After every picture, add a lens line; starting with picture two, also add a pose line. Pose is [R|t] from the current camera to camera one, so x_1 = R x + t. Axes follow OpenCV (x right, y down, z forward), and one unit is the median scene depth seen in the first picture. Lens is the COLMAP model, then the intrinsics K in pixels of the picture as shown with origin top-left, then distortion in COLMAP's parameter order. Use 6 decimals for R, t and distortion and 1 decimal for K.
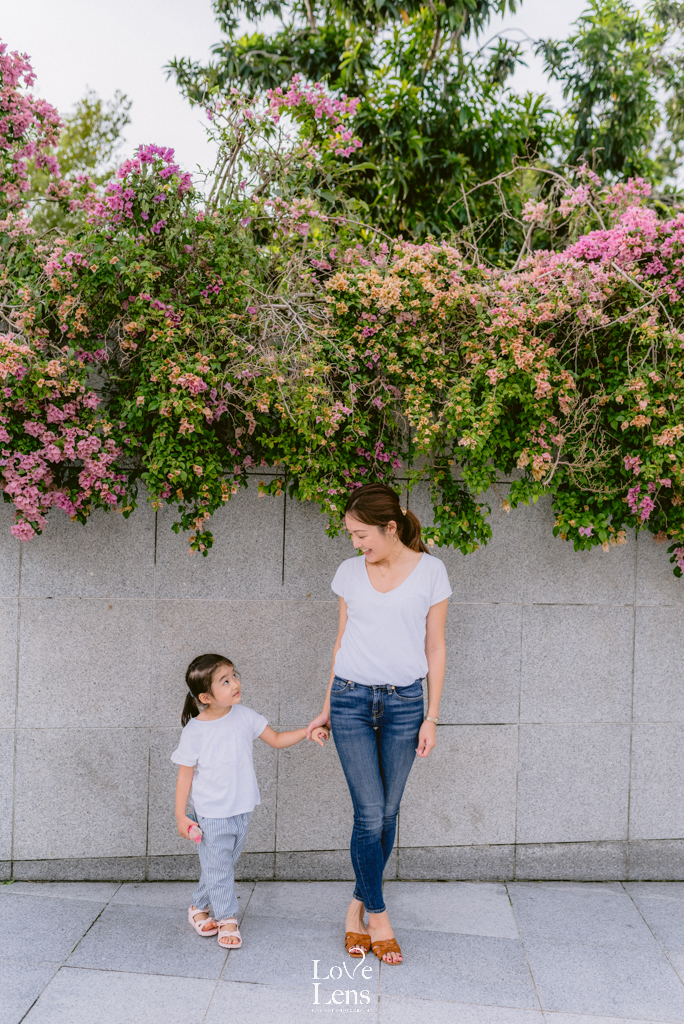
lens RADIAL K [[1000.0, 0, 348.4], [0, 1000.0, 514.3], [0, 0, 1]] dist [0.015072, 0.000000]
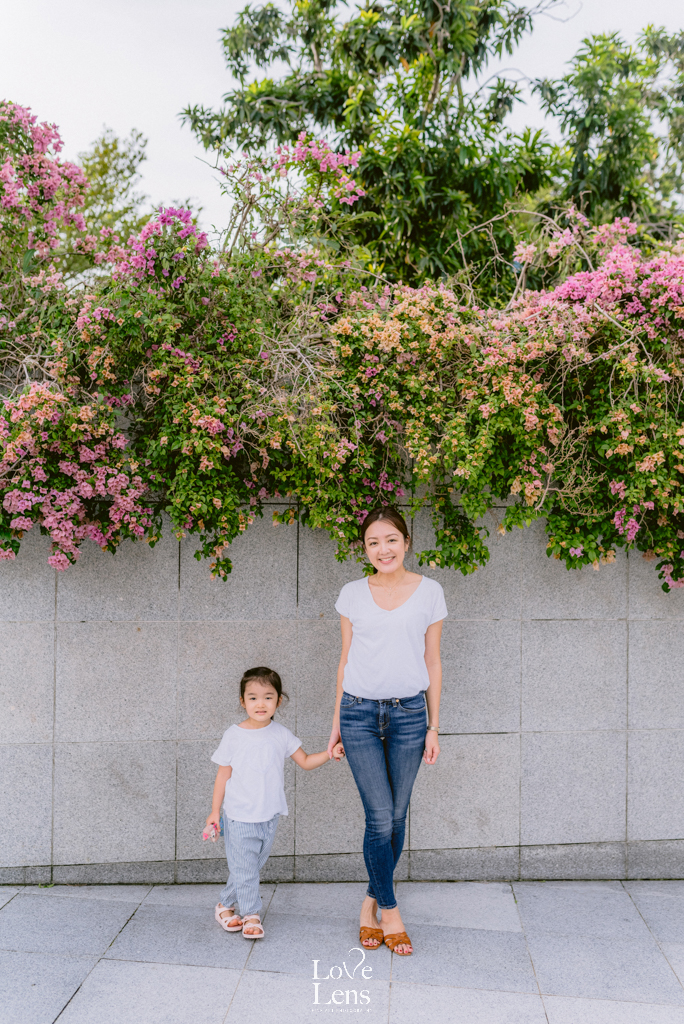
lens RADIAL K [[1000.0, 0, 344.9], [0, 1000.0, 510.2], [0, 0, 1]] dist [0.015072, 0.000000]
pose [[0.999572, -0.019306, -0.021972, 0.011877], [0.018833, 0.999591, -0.021497, -0.008909], [0.022378, 0.021074, 0.999527, -0.082234]]
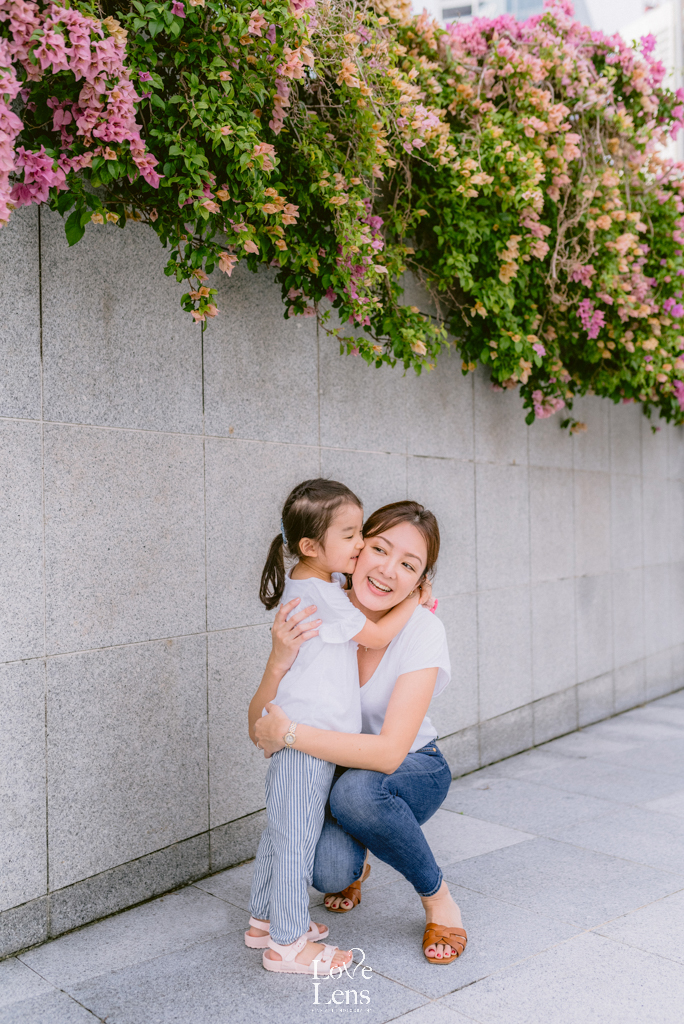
lens RADIAL K [[1000.0, 0, 345.2], [0, 1000.0, 516.6], [0, 0, 1]] dist [0.015072, 0.000000]
pose [[0.683900, -0.031341, 0.728903, -0.489278], [0.035149, 0.999332, 0.009990, 0.139103], [-0.728729, 0.018788, 0.684545, 0.514697]]
